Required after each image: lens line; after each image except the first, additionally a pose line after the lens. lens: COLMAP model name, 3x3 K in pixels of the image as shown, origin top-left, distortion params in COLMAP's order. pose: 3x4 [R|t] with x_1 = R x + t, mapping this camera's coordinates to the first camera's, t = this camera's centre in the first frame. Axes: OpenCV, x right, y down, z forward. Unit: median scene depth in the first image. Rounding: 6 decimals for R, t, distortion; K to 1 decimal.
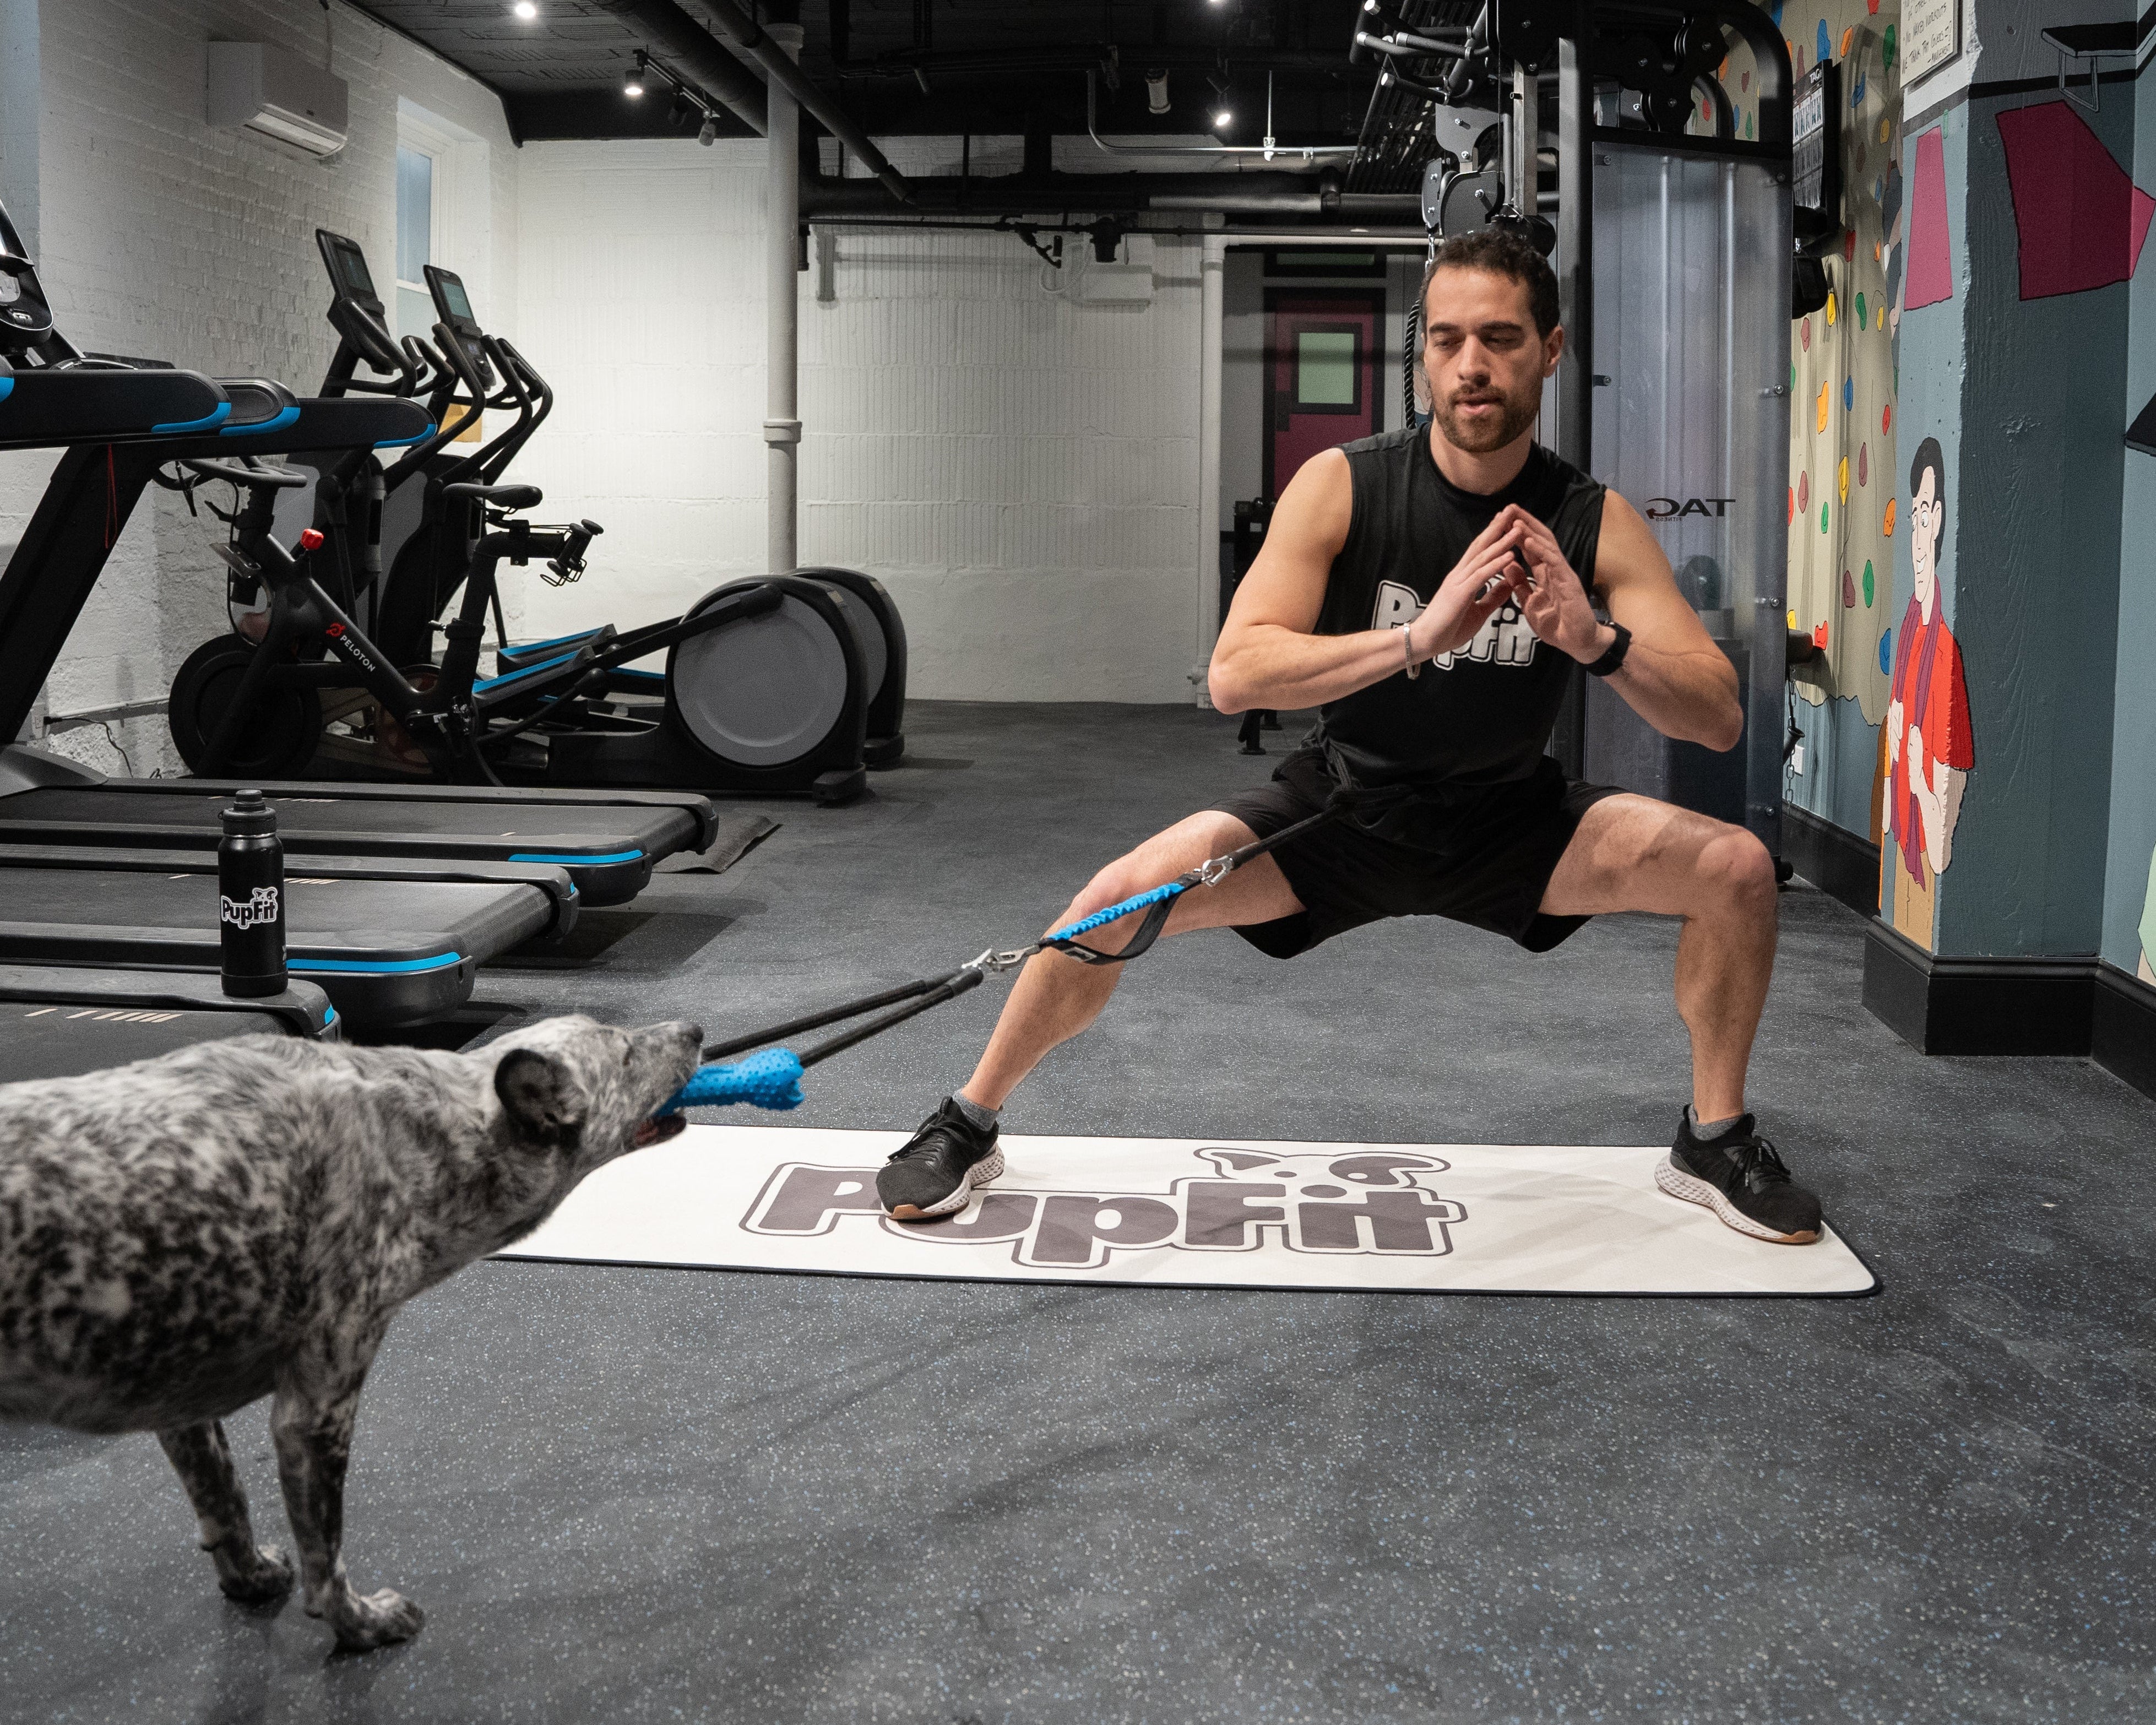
lens RADIAL K [[2251.7, 0, 1020.3], [0, 2251.7, 724.0], [0, 0, 1]] dist [-0.183310, 0.135161]
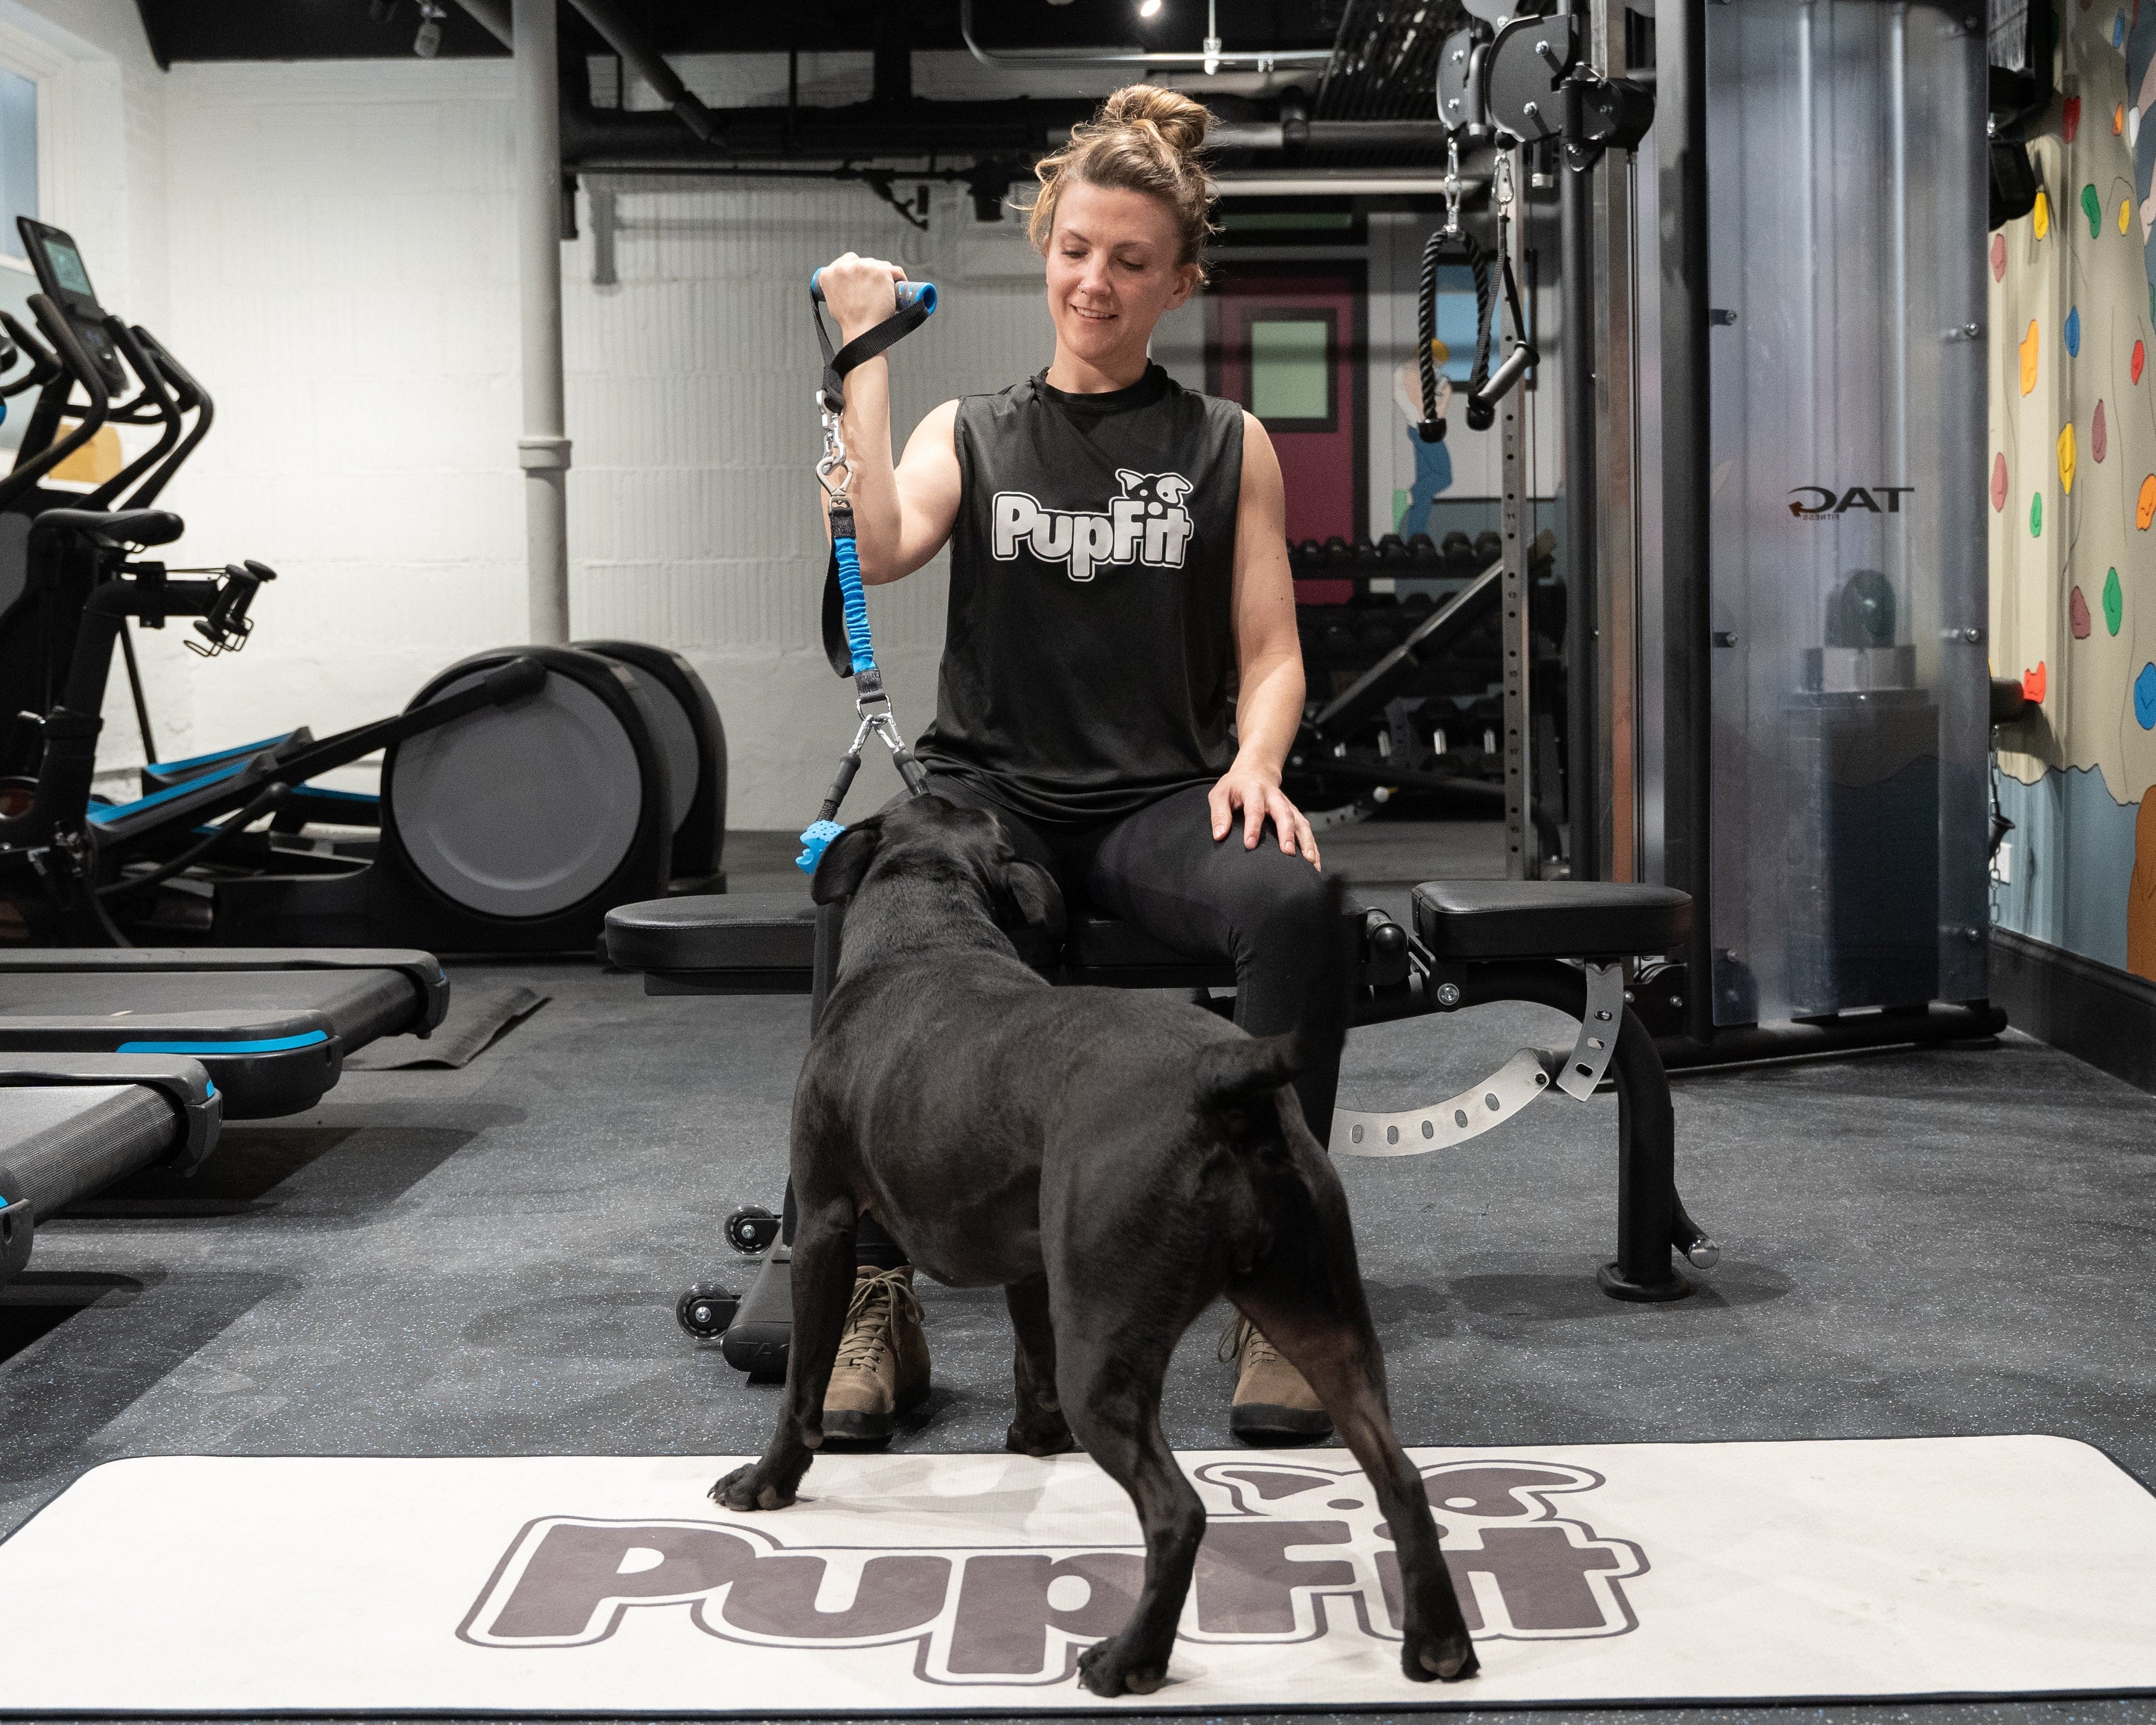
lens RADIAL K [[2897.7, 0, 1093.3], [0, 2897.7, 849.5], [0, 0, 1]] dist [-0.097845, 0.131590]
pose [[0.996986, -0.025649, 0.073221, -0.003741], [0.026413, 0.999606, -0.009487, 0.014062], [-0.072949, 0.011393, 0.997271, 0.114455]]
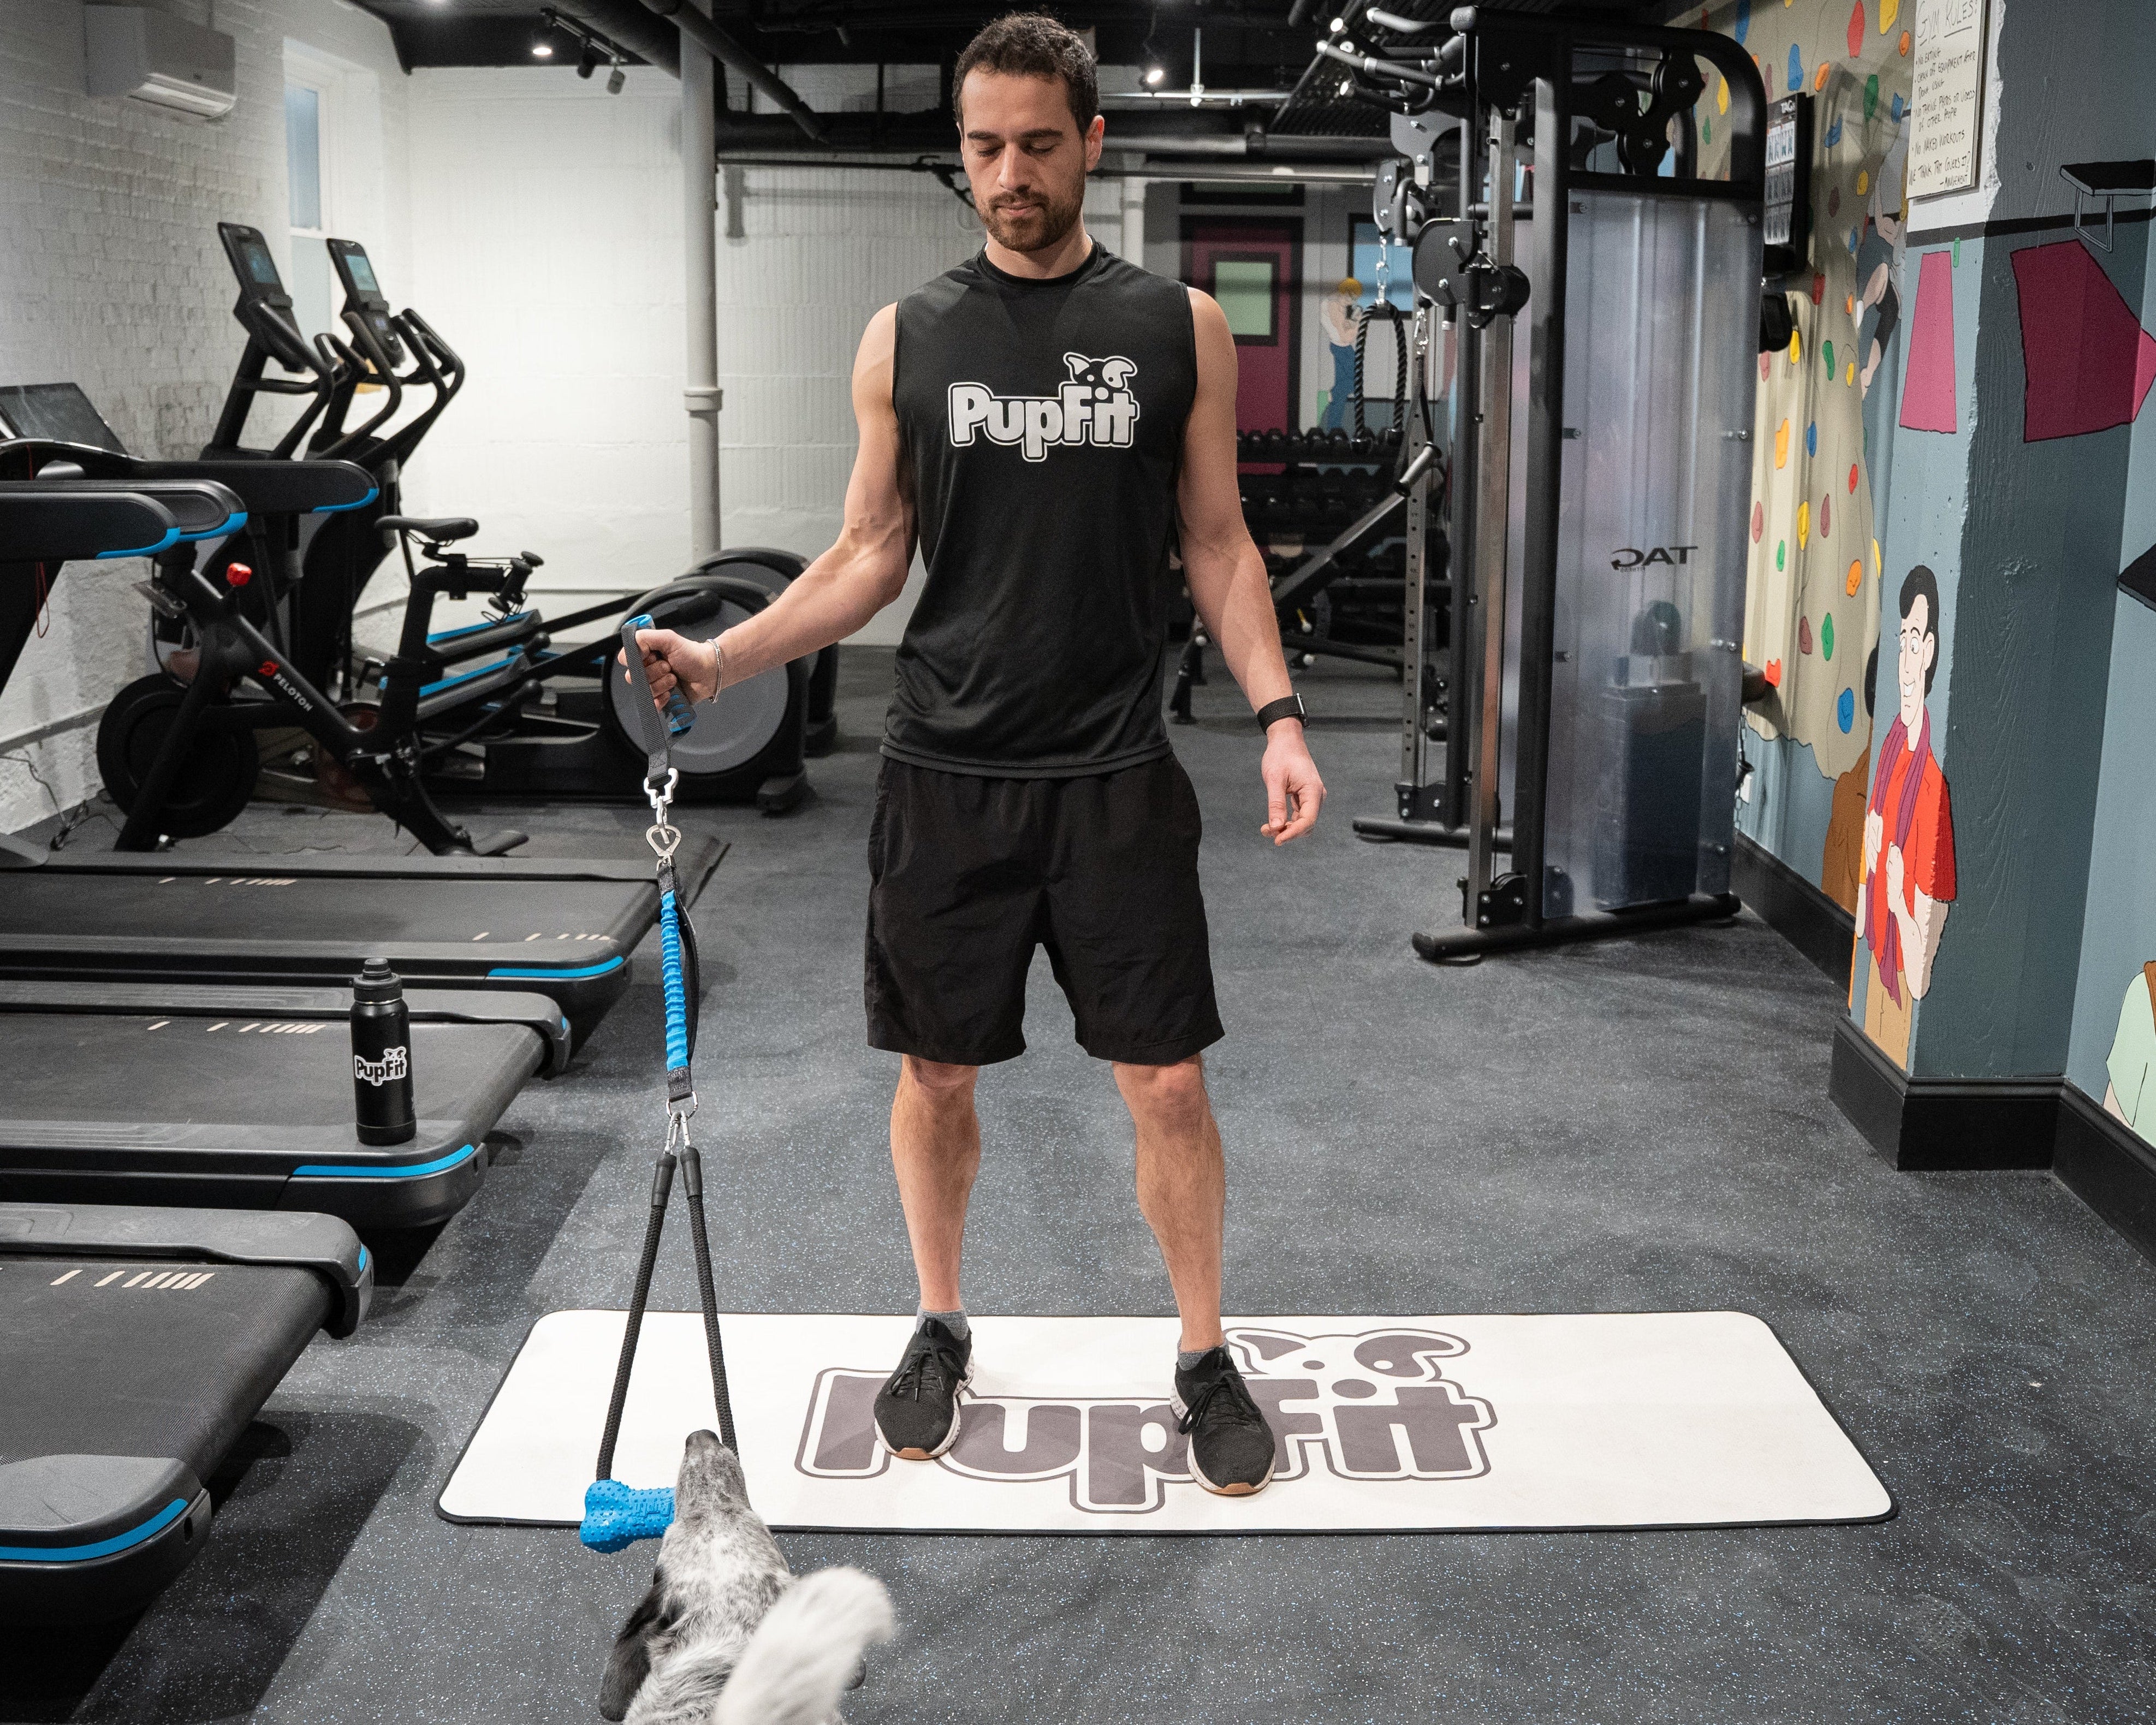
lens RADIAL K [[2235.5, 0, 1078.0], [0, 2235.5, 862.5], [0, 0, 1]] dist [-0.180012, 0.129254]
pose [[0.996677, -0.018420, 0.079347, -0.037679], [0.007498, 0.990707, 0.135809, -0.096093], [-0.081111, -0.134763, 0.987553, 0.018439]]
